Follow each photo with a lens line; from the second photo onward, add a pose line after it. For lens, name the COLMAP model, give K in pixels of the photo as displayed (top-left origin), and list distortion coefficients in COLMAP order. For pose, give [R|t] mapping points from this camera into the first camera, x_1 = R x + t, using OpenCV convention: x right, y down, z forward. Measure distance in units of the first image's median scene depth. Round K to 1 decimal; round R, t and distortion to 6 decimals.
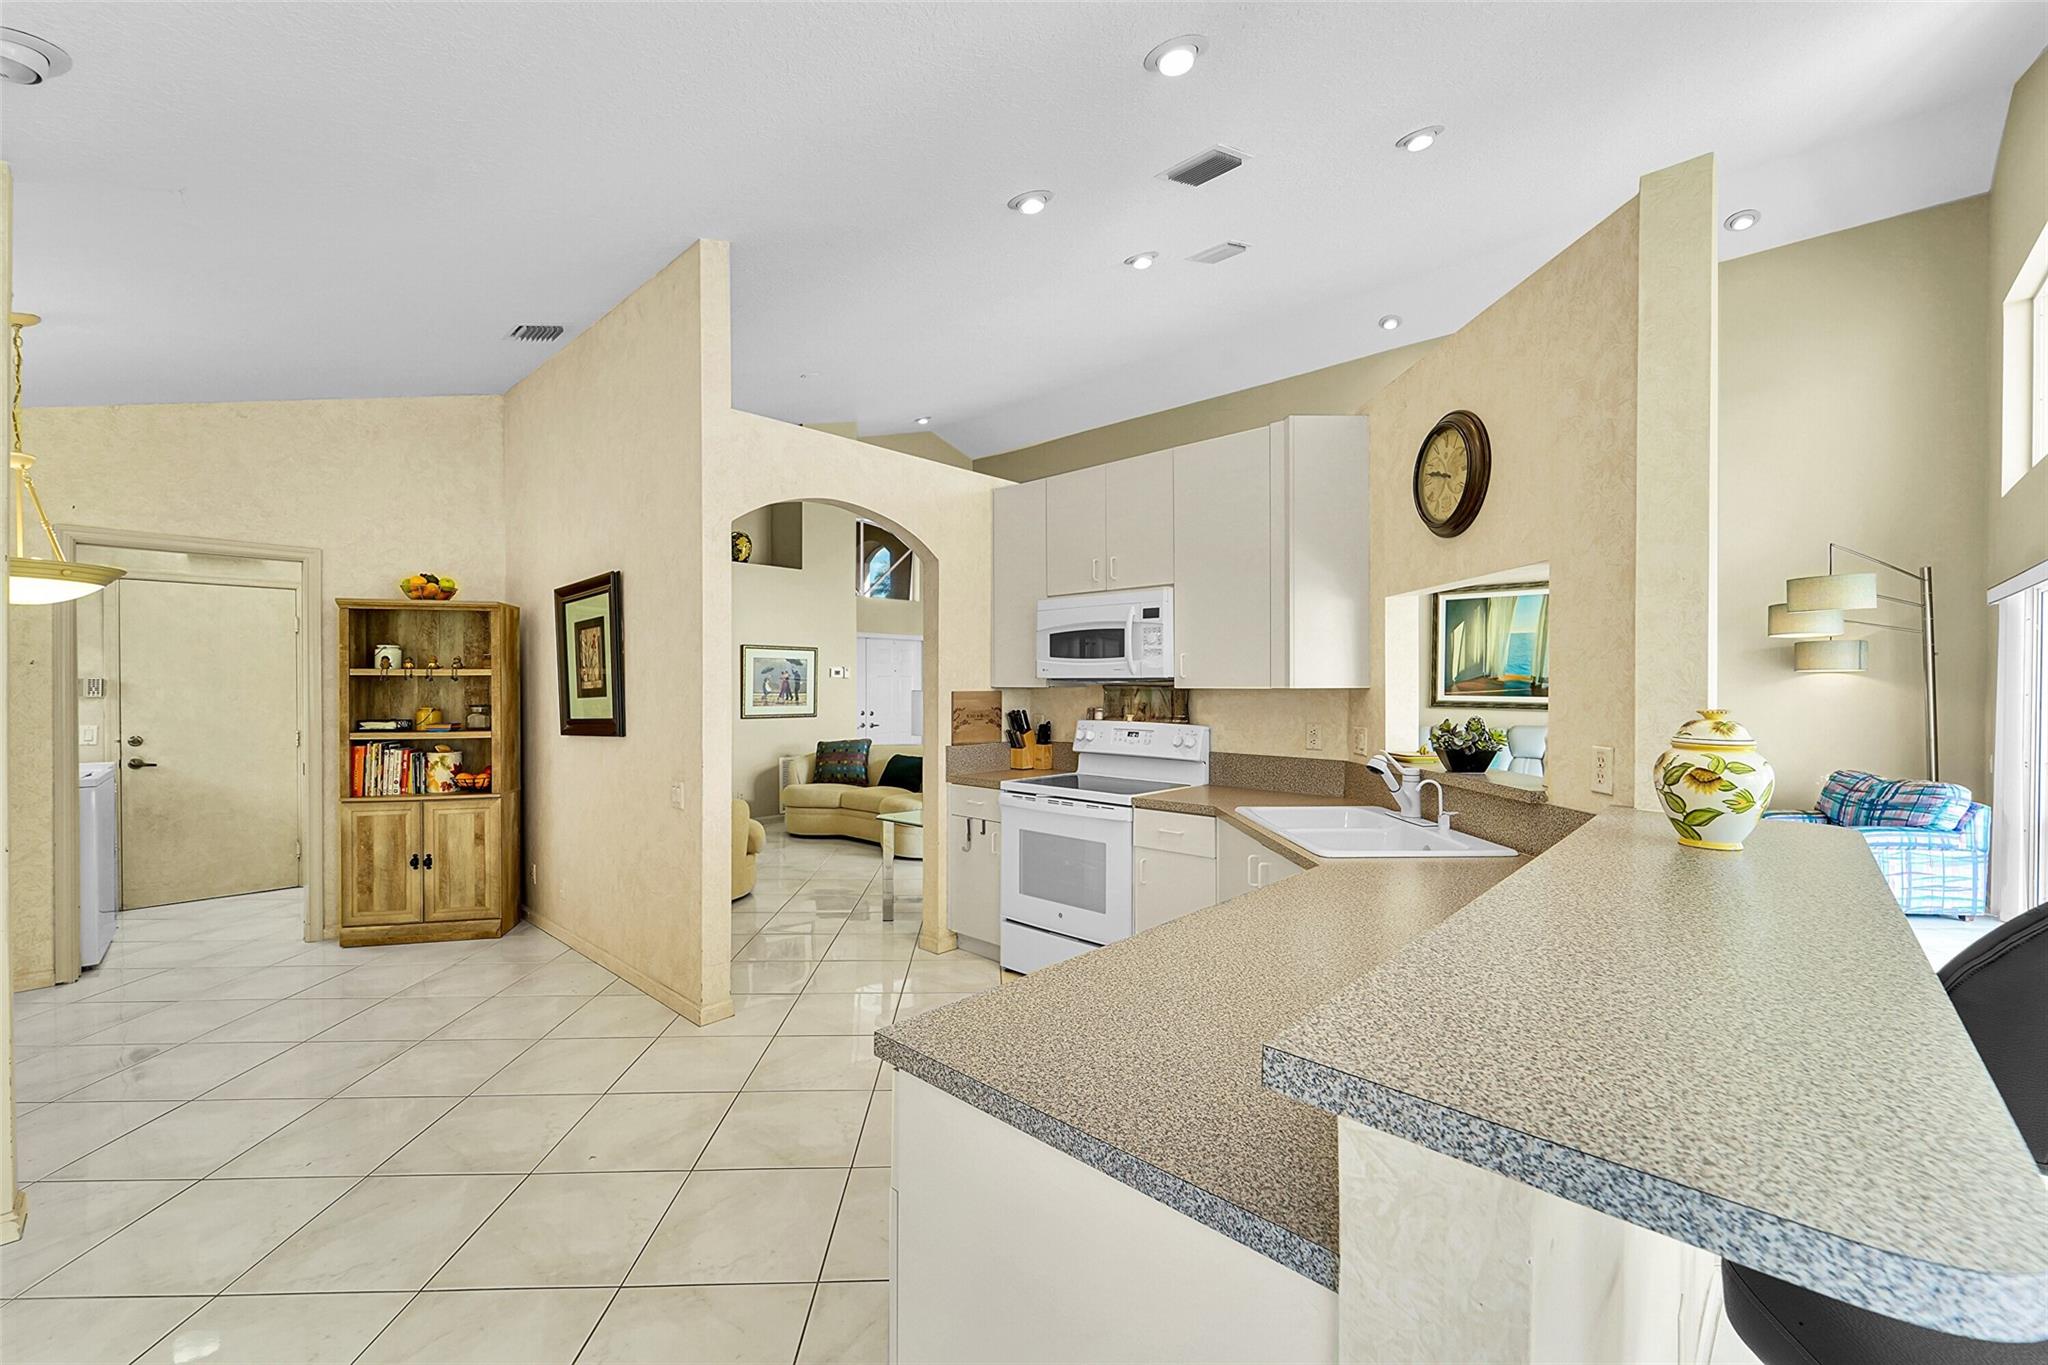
lens RADIAL K [[824.9, 0, 1016.3], [0, 824.9, 689.5], [0, 0, 1]] dist [-0.001893, 0.000833]
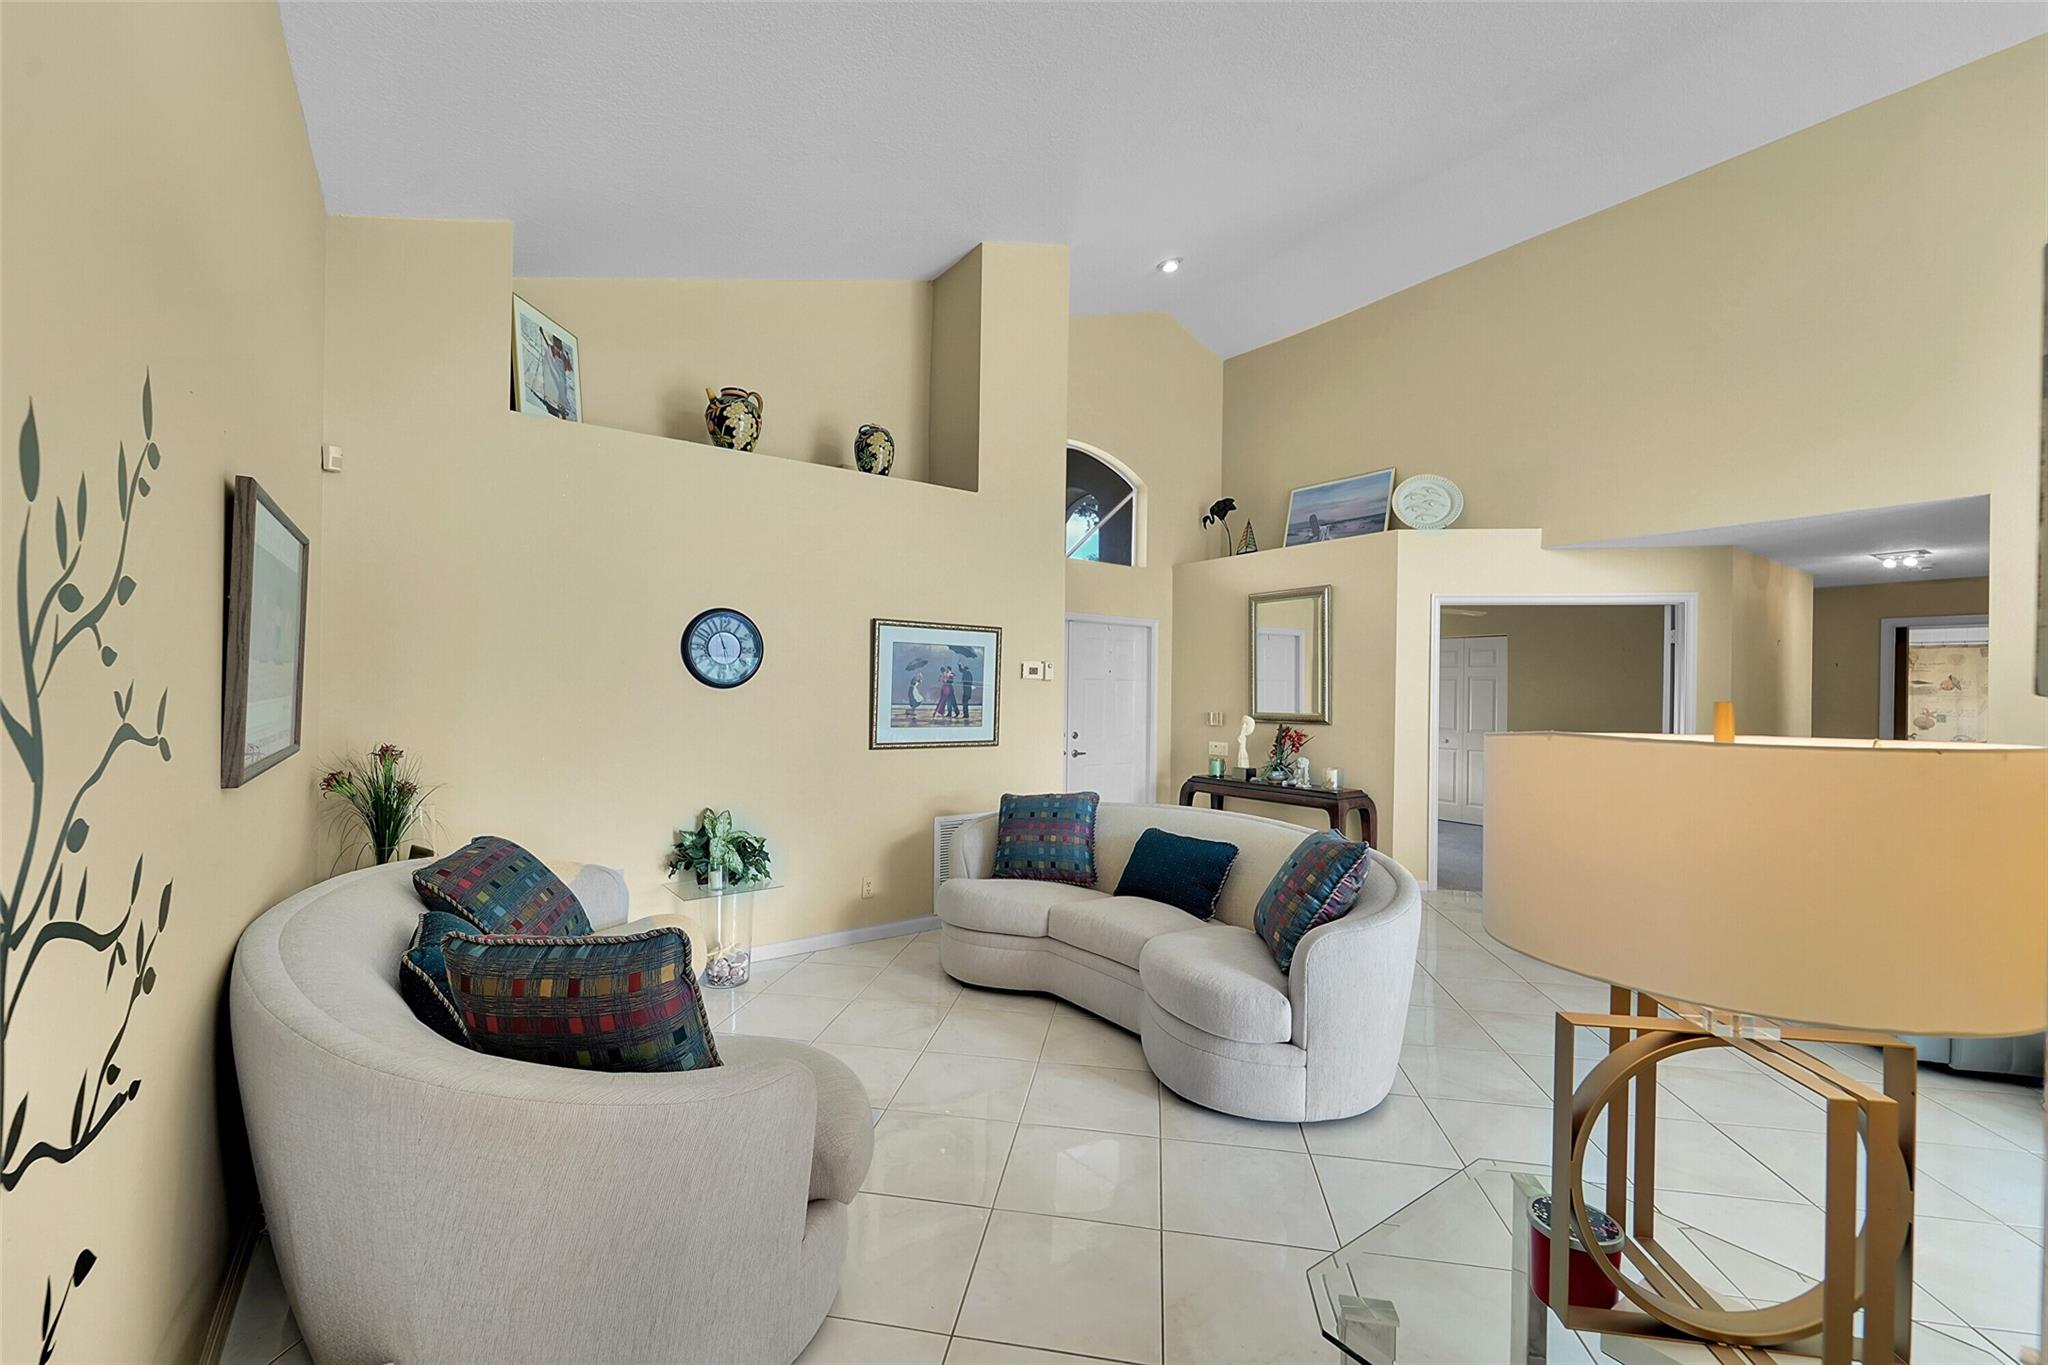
lens RADIAL K [[824.9, 0, 1015.0], [0, 824.9, 686.6], [0, 0, 1]] dist [-0.001893, 0.000833]
pose [[0.979701, 0.013217, -0.200028, -0.130067], [-0.015284, 0.999845, -0.008793, -0.004375], [0.199881, 0.011672, 0.979751, 0.489195]]
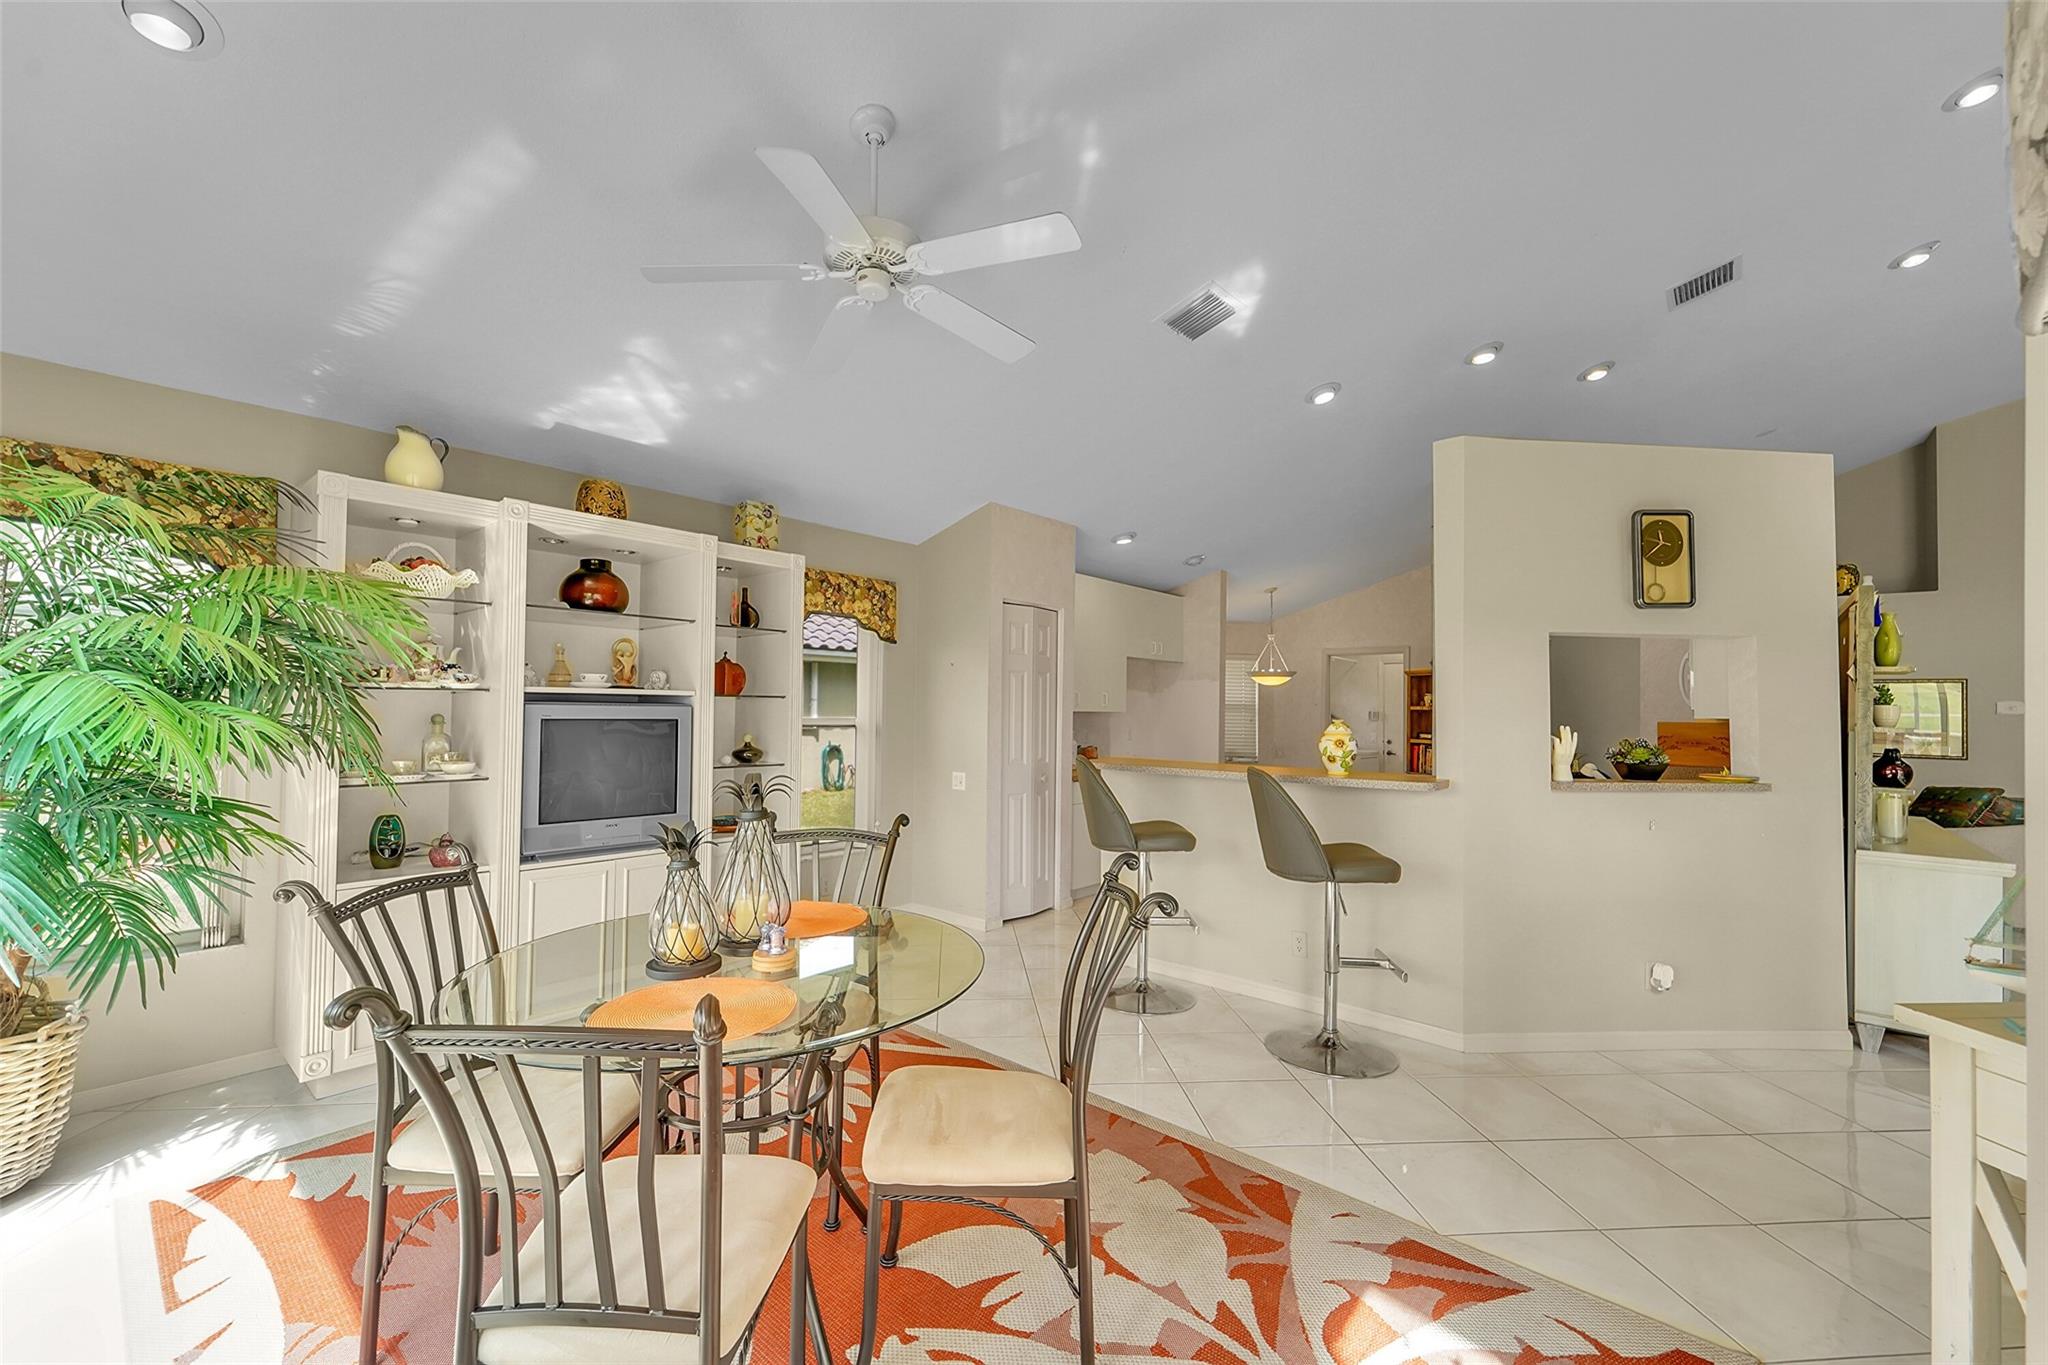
lens RADIAL K [[824.9, 0, 1019.3], [0, 824.9, 691.1], [0, 0, 1]] dist [-0.001893, 0.000833]
pose [[0.041777, -0.023688, -0.998846, 0.641382], [-0.020285, 0.999493, -0.024552, 0.003528], [0.998921, 0.021287, 0.041276, -0.013301]]
